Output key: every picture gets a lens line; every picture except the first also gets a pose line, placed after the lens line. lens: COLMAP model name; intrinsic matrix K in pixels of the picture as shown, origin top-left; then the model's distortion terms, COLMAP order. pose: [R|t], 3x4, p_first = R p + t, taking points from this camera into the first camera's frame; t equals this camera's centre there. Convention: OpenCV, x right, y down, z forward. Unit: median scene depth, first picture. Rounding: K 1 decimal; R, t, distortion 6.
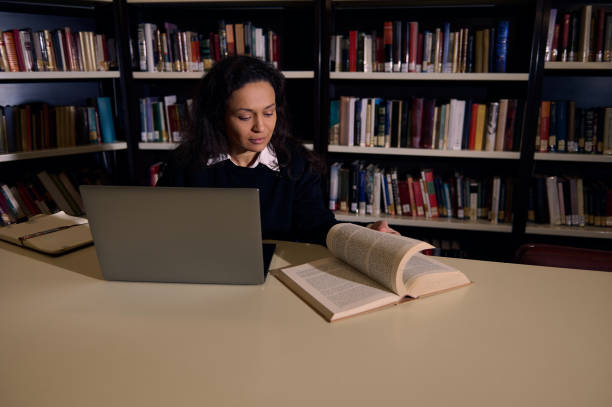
lens RADIAL K [[490.4, 0, 307.1], [0, 490.4, 211.5], [0, 0, 1]] dist [0.004095, 0.003802]
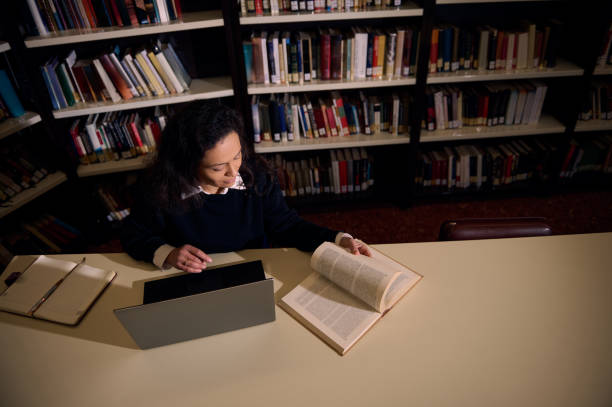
lens RADIAL K [[445.5, 0, 306.0], [0, 445.5, 203.5], [0, 0, 1]] dist [-0.005493, -0.001383]
pose [[0.956835, -0.202300, 0.208668, -0.087984], [0.115088, 0.923024, 0.367125, -0.248007], [-0.266875, -0.327263, 0.906464, 0.017013]]
